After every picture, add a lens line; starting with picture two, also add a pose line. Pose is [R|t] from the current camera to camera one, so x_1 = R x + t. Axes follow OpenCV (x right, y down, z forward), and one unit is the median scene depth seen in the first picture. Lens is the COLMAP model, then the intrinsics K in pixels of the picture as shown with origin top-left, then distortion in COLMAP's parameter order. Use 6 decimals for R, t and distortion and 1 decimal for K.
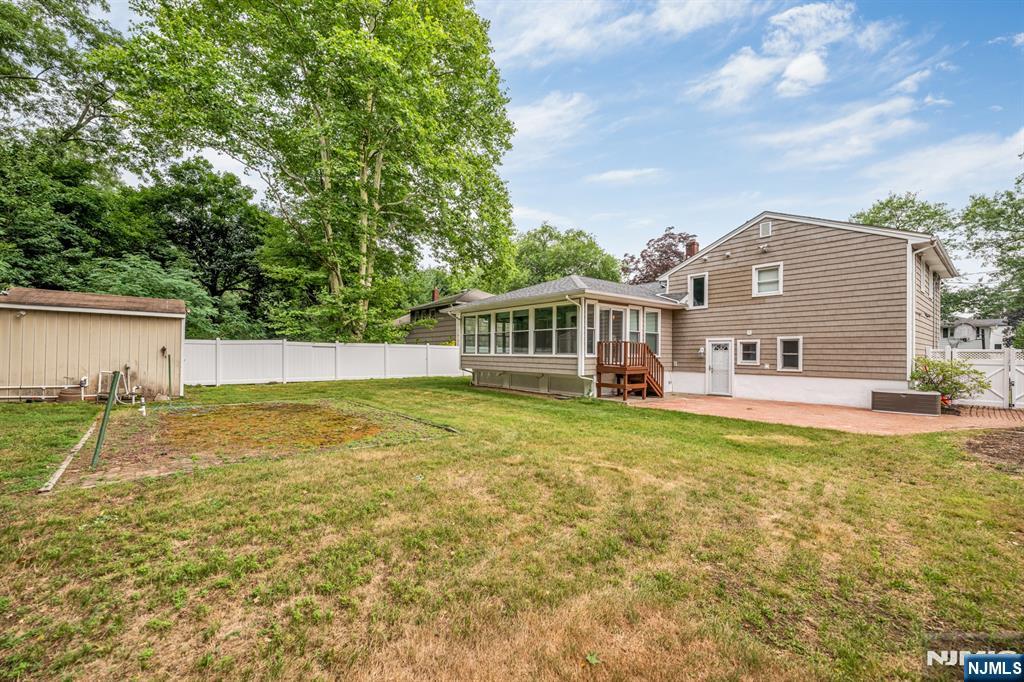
lens RADIAL K [[416.8, 0, 501.1], [0, 416.8, 339.5], [0, 0, 1]] dist [-0.000112, -0.000034]
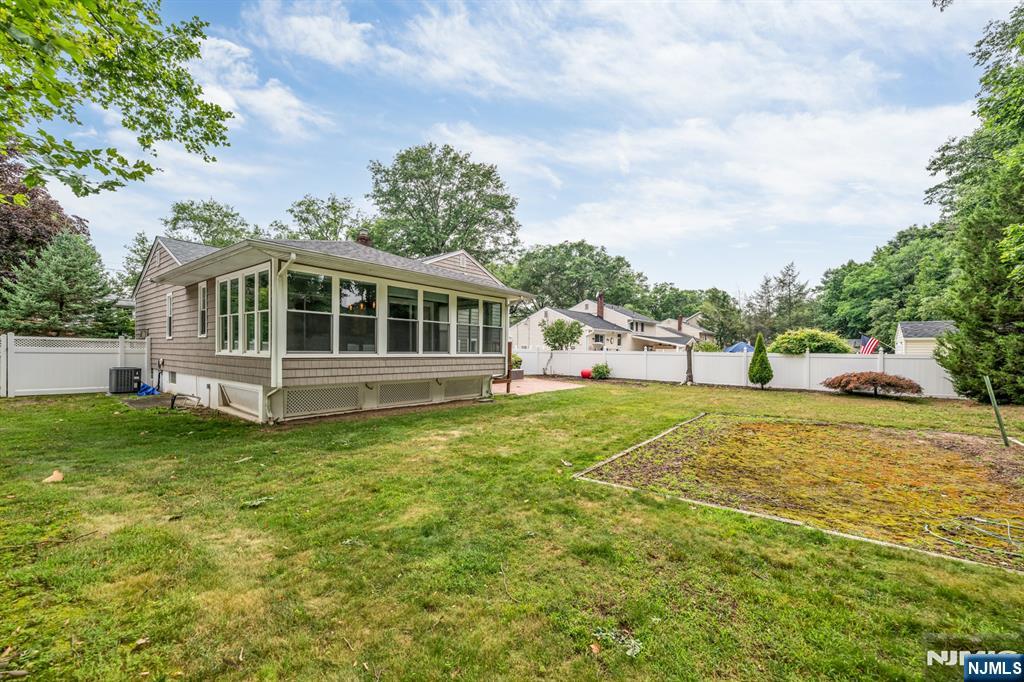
lens RADIAL K [[416.8, 0, 501.1], [0, 416.8, 339.5], [0, 0, 1]] dist [-0.000112, -0.000034]
pose [[-0.213890, 0.025554, 0.976523, -0.685308], [-0.033429, 0.998881, -0.033461, 0.030857], [-0.976286, -0.039801, -0.212797, 1.048178]]
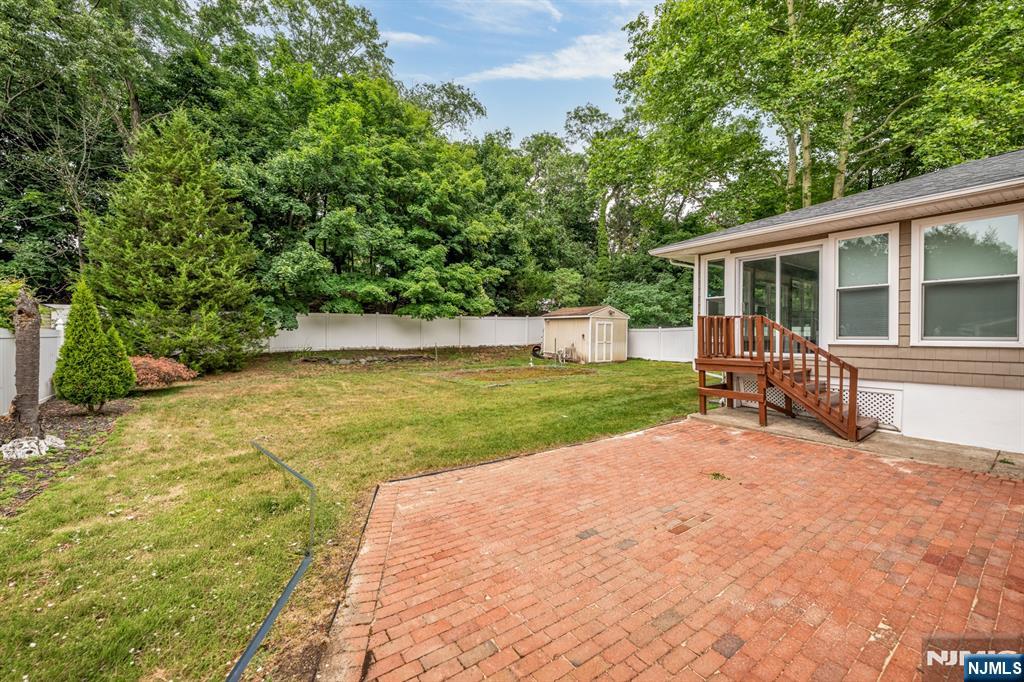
lens RADIAL K [[416.8, 0, 501.1], [0, 416.8, 339.5], [0, 0, 1]] dist [-0.000112, -0.000034]
pose [[-0.064996, 0.002796, -0.997882, 0.830739], [0.018291, 0.999831, 0.001610, 0.029483], [0.997718, -0.018148, -0.065036, 0.673274]]
